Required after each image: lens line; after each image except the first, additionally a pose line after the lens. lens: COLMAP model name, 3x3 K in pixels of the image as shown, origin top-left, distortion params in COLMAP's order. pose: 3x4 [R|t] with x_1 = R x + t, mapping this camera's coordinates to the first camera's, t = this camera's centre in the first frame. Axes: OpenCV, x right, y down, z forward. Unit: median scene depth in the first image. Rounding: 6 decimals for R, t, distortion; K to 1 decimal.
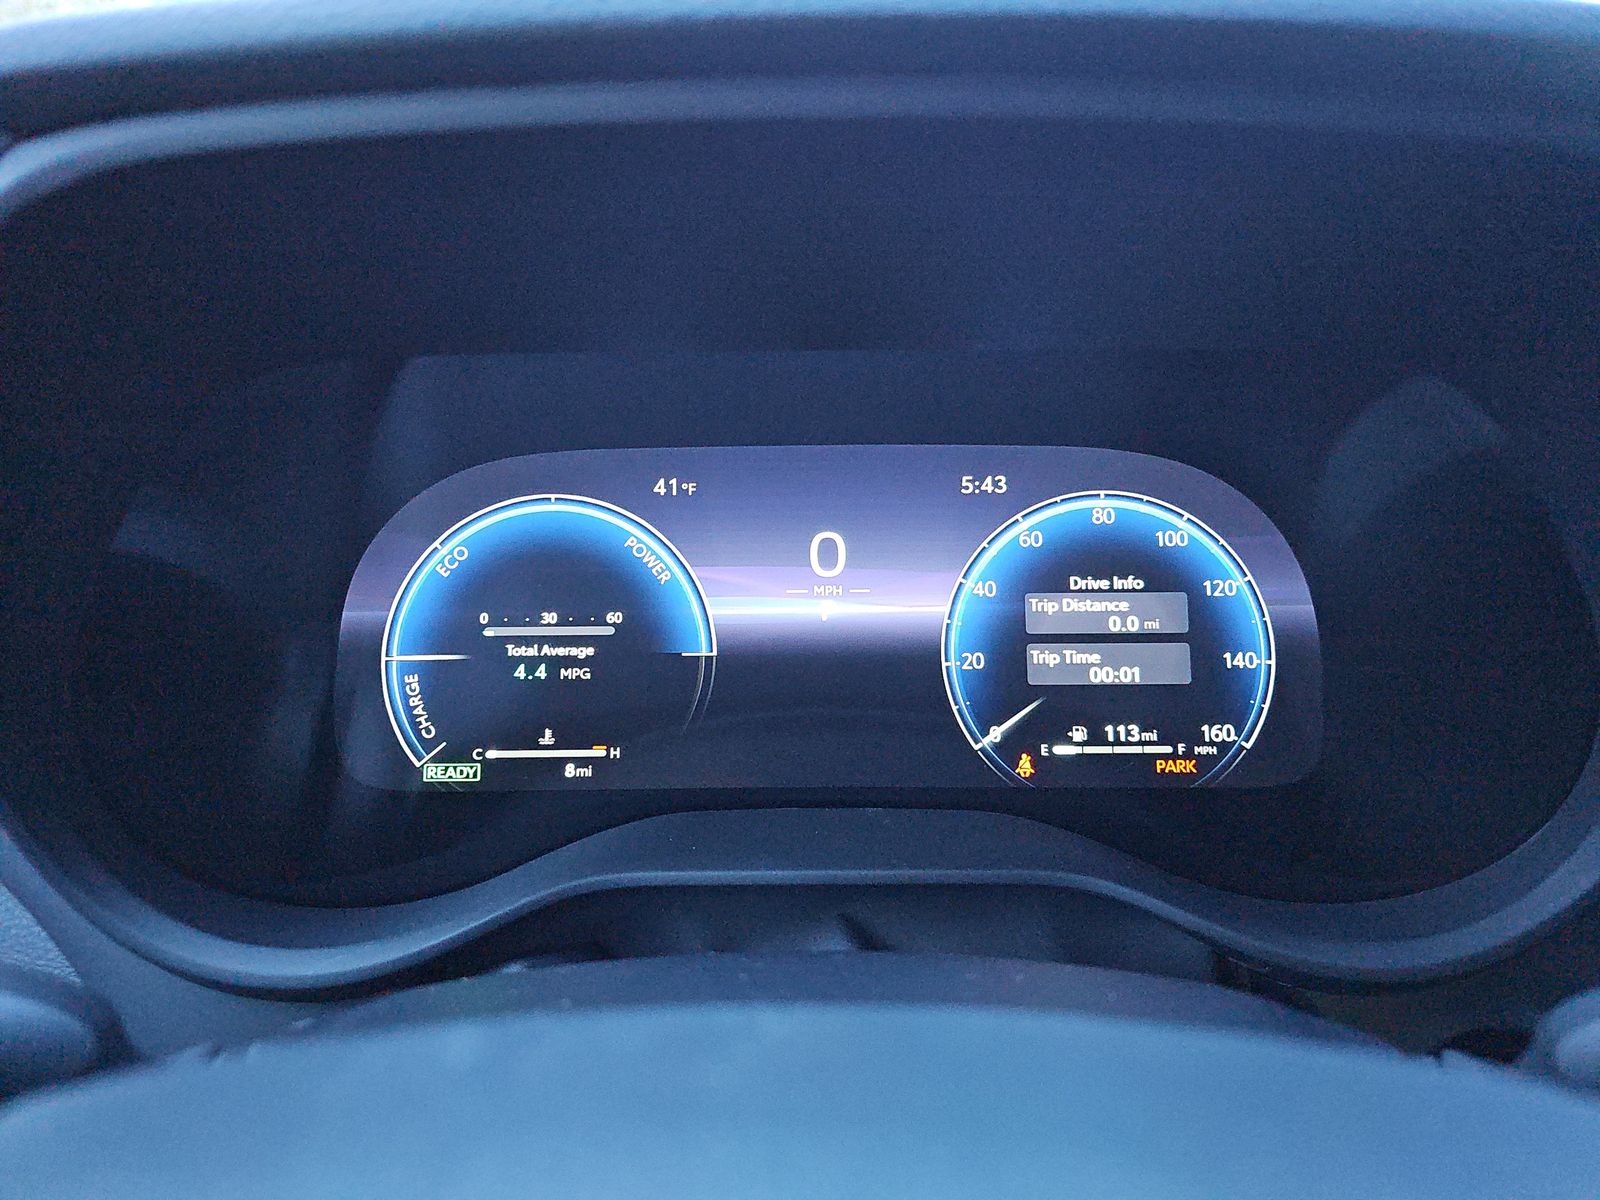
lens RADIAL K [[1080.9, 0, 797.5], [0, 1080.9, 597.8], [0, 0, 1]] dist [0.055336, -0.041883]
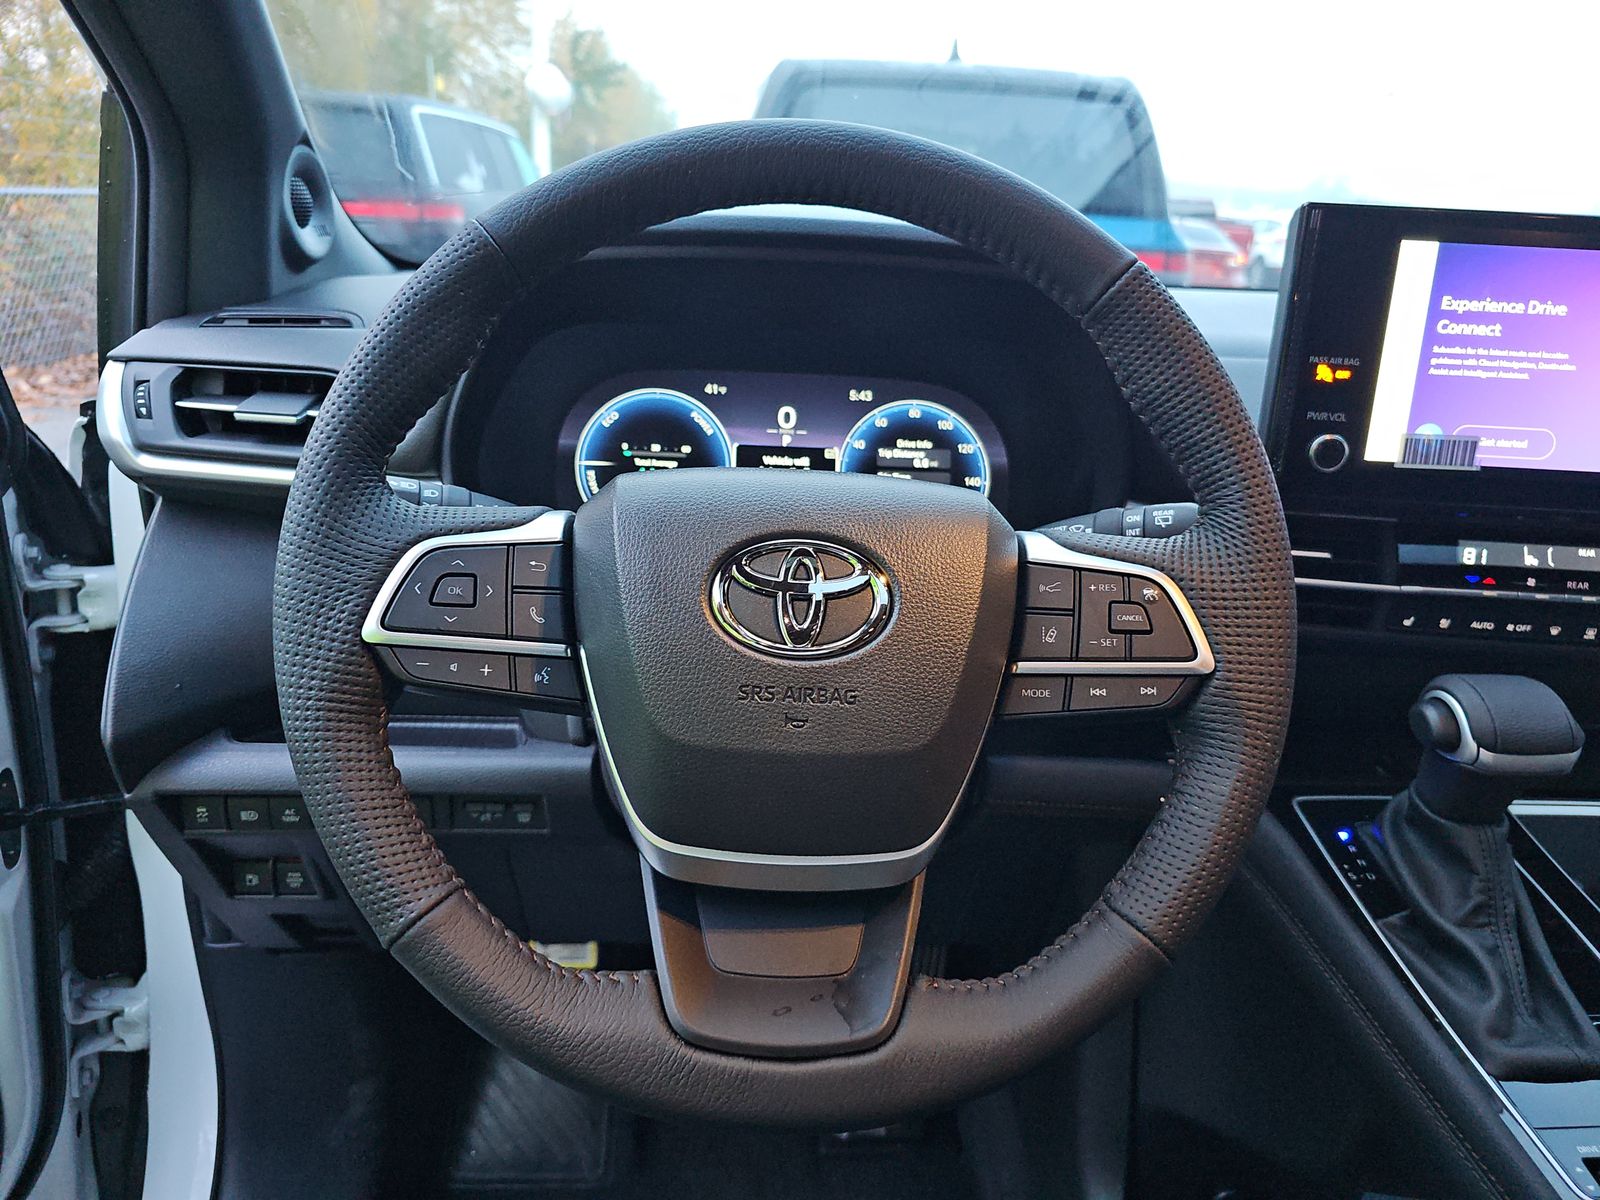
lens RADIAL K [[1080.9, 0, 806.3], [0, 1080.9, 599.3], [0, 0, 1]] dist [0.055336, -0.041883]
pose [[0.997750, 0.041268, 0.052845, -0.032223], [-0.050182, 0.982322, 0.180350, -0.087708], [-0.044468, -0.182596, 0.982182, -1.168971]]
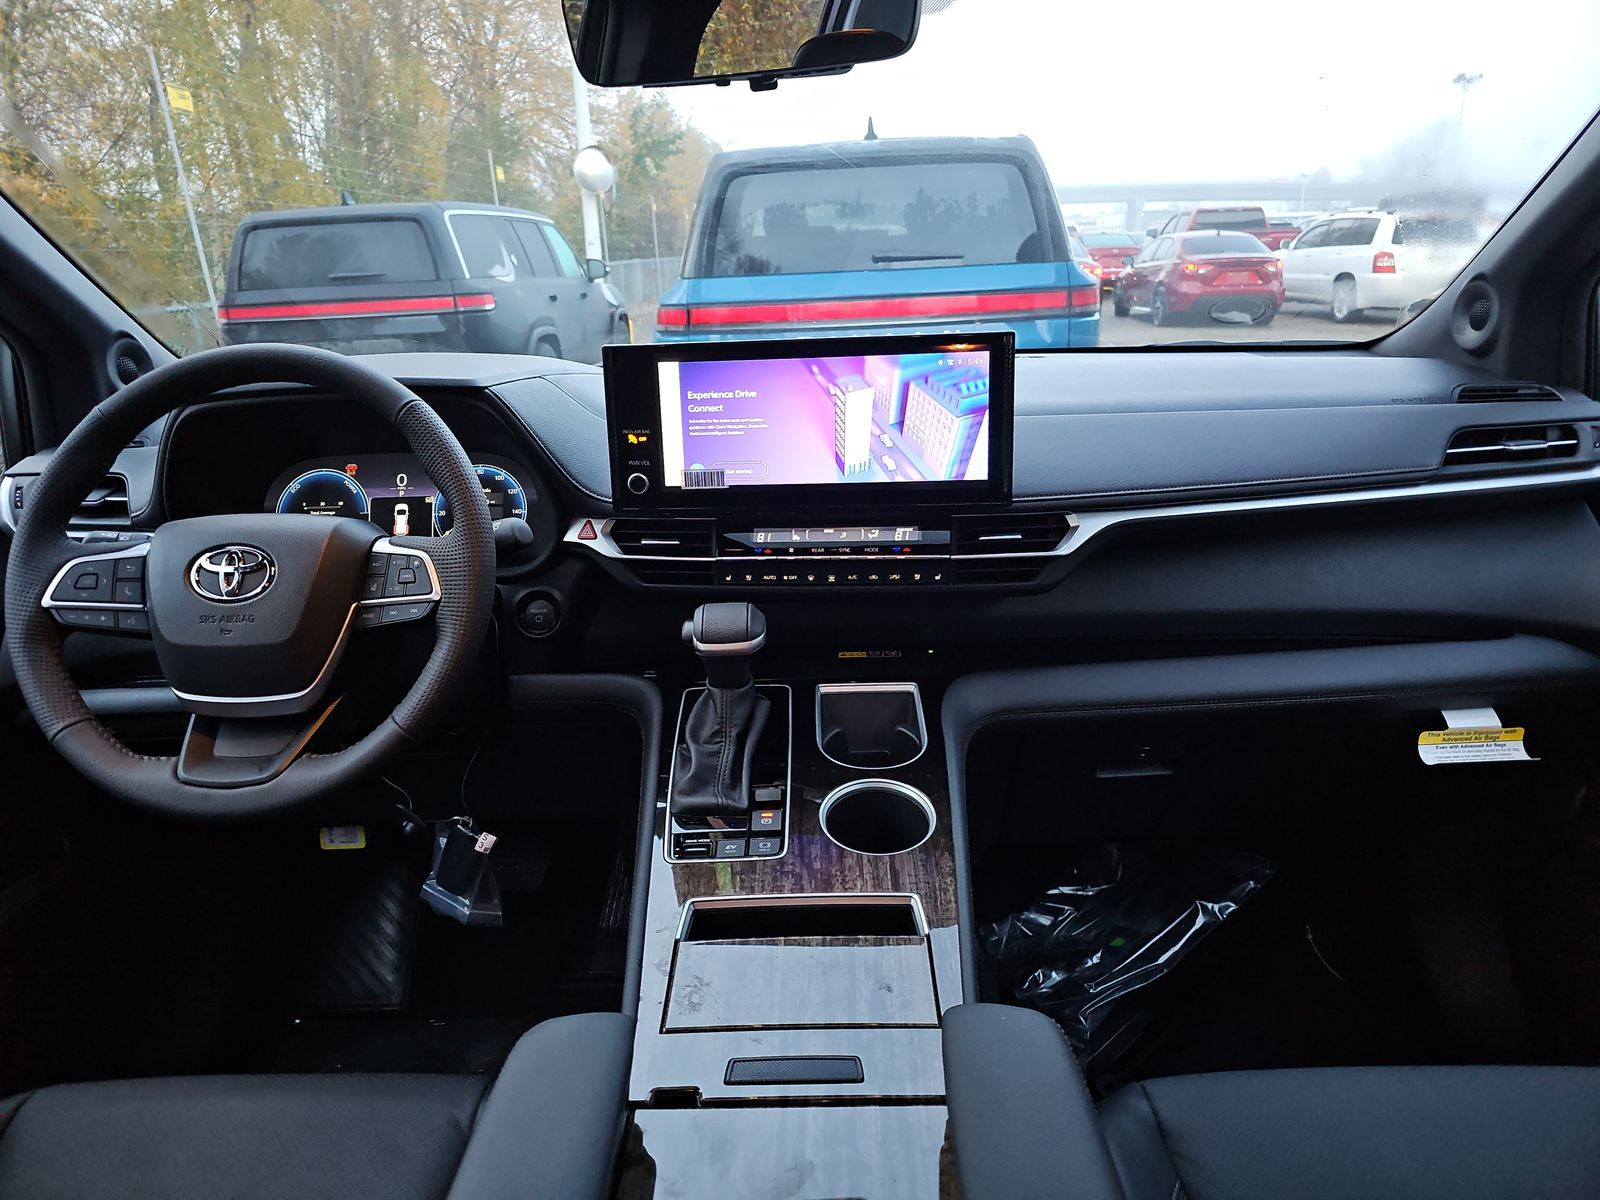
lens RADIAL K [[1080.9, 0, 803.6], [0, 1080.9, 606.9], [0, 0, 1]] dist [0.055336, -0.041883]
pose [[0.998743, -0.016775, -0.047225, 1.488749], [0.023911, 0.987649, 0.154848, -0.162080], [0.044044, -0.155782, 0.986809, -2.480431]]
